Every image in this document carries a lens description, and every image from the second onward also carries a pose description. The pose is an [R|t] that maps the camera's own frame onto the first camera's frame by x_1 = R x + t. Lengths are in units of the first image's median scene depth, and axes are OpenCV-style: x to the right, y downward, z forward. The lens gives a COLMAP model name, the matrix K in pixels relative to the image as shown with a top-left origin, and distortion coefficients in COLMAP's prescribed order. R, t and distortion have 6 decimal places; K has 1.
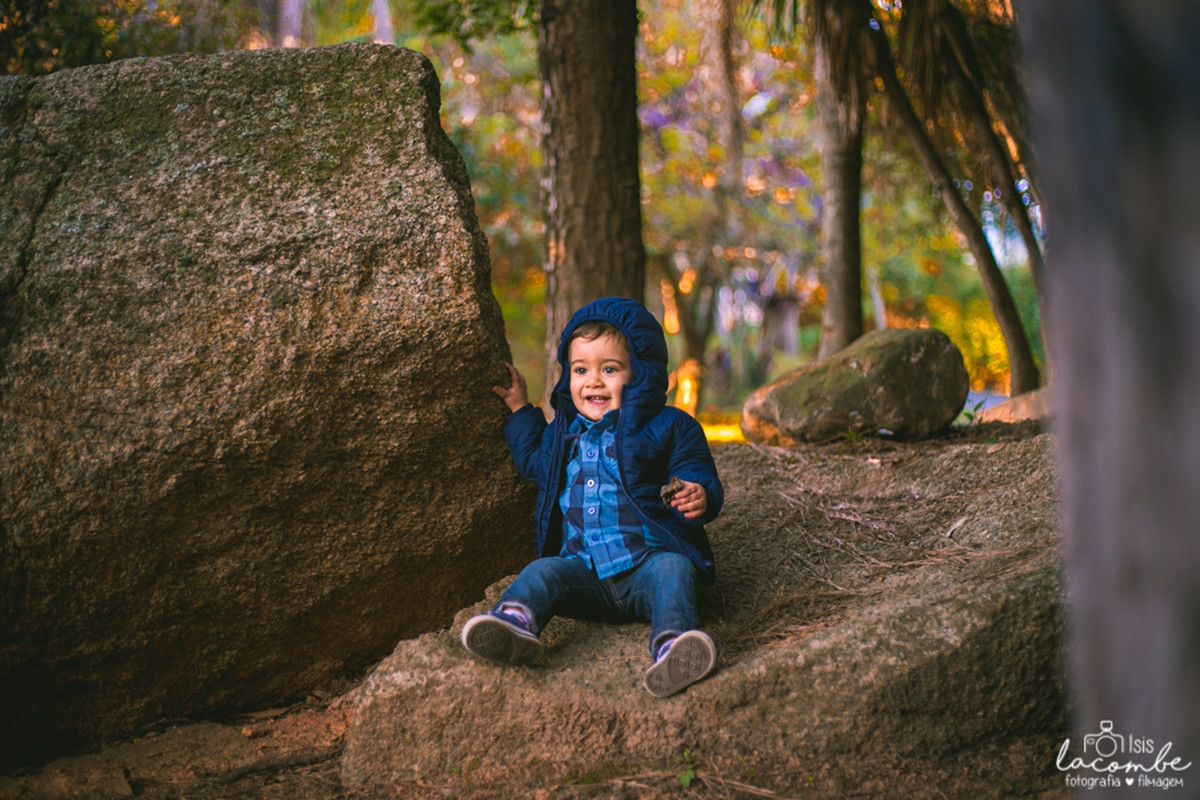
lens RADIAL K [[1791.3, 0, 600.0], [0, 1791.3, 400.0], [0, 0, 1]] dist [-0.088533, -0.124109]
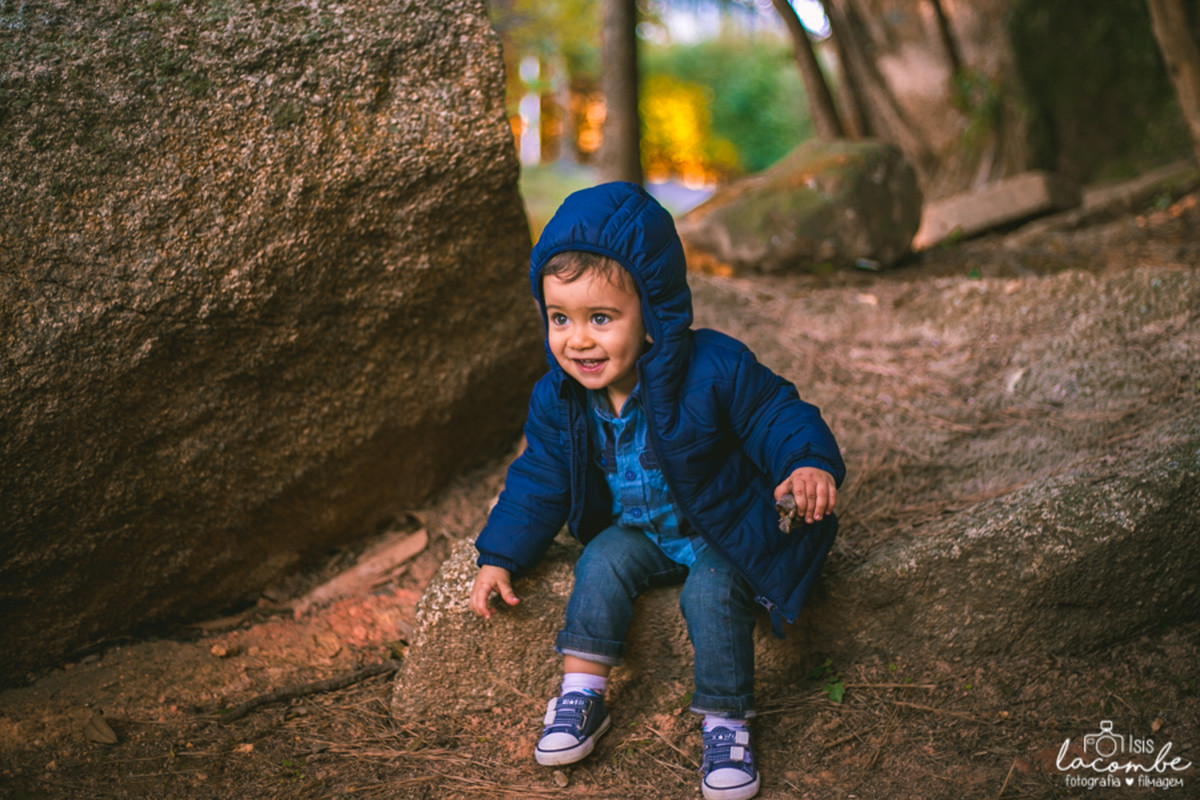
lens RADIAL K [[2020.6, 0, 639.0], [0, 2020.6, 367.5], [0, 0, 1]] dist [-0.083525, -0.180465]
pose [[0.975495, -0.015462, 0.219479, -0.223306], [-0.004512, 0.995912, 0.090215, -0.027101], [-0.219977, -0.088994, 0.971437, 0.083916]]
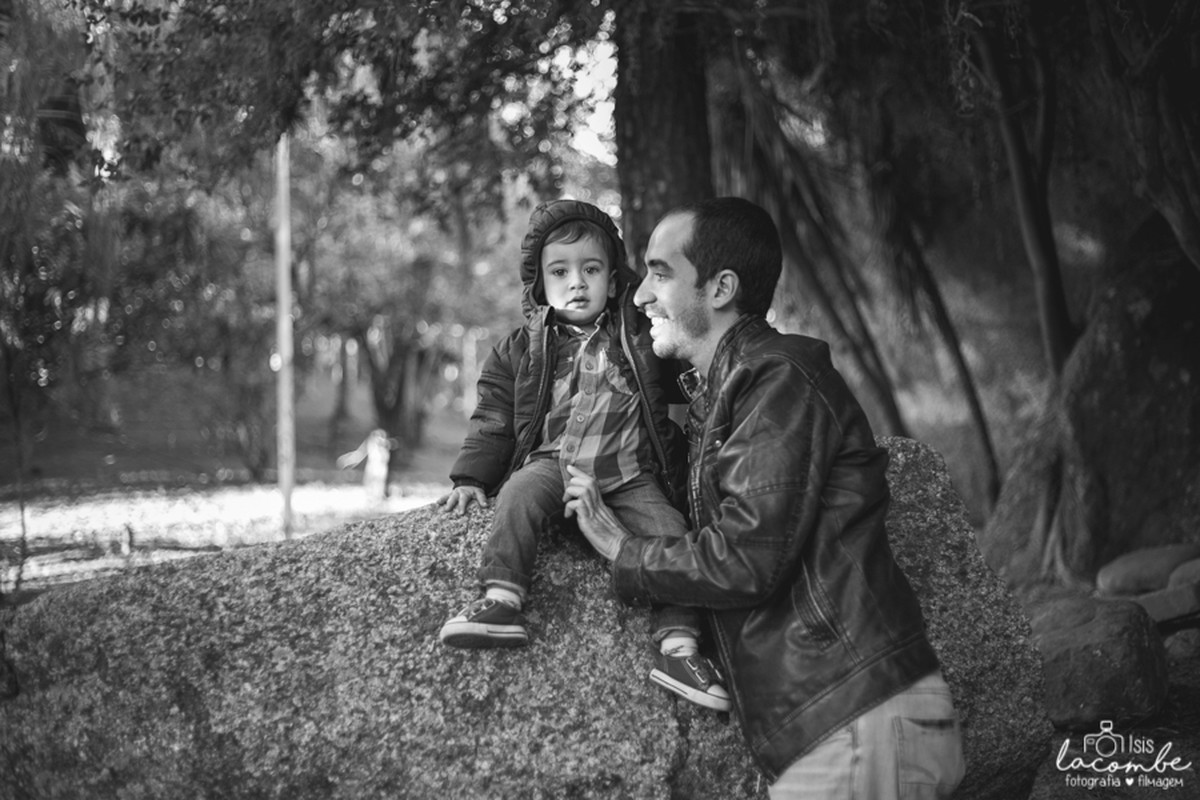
lens RADIAL K [[1791.3, 0, 600.0], [0, 1791.3, 400.0], [0, 0, 1]] dist [-0.088533, -0.124109]
pose [[0.962121, -0.010044, 0.272438, -0.608829], [0.009951, 0.999949, 0.001722, -0.248748], [-0.272441, 0.001054, 0.962172, 0.104185]]
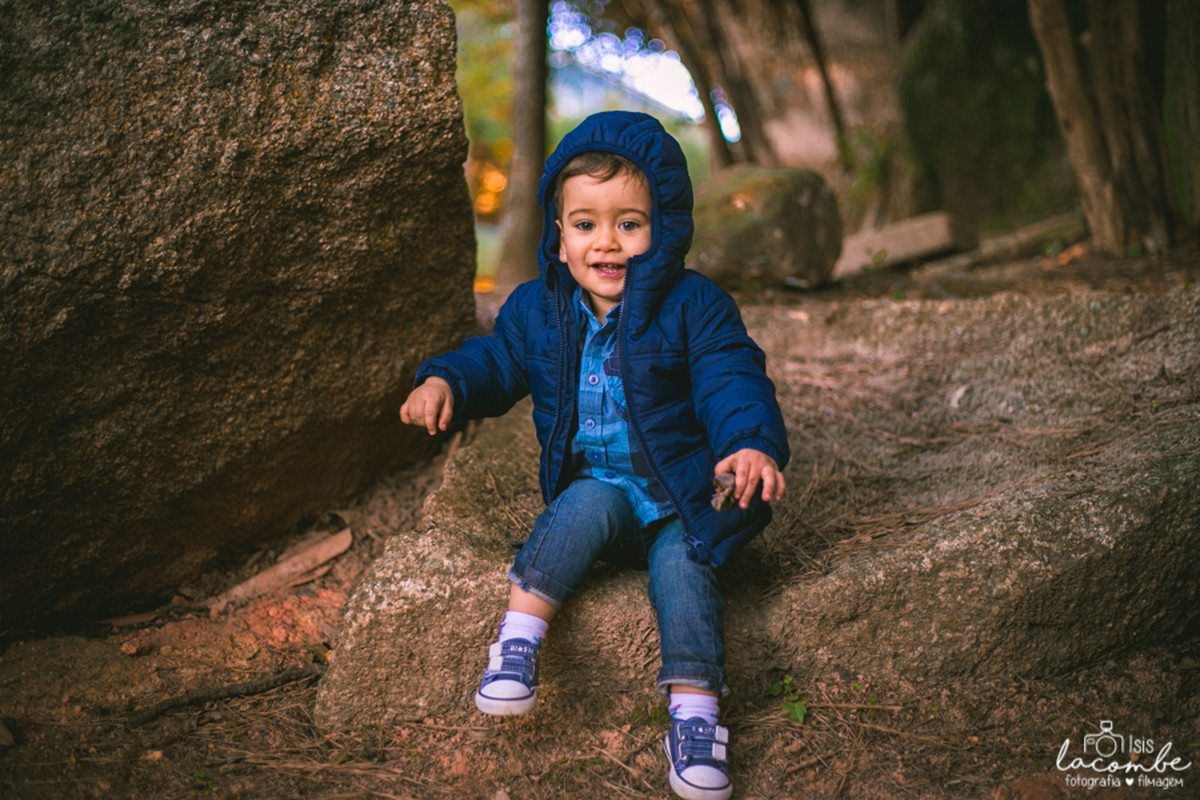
lens RADIAL K [[1791.3, 0, 600.0], [0, 1791.3, 400.0], [0, 0, 1]] dist [-0.088533, -0.124109]
pose [[0.964501, 0.019304, 0.263374, -0.218565], [-0.042283, 0.995746, 0.081861, 0.010370], [-0.260674, -0.090091, 0.961214, 0.239369]]
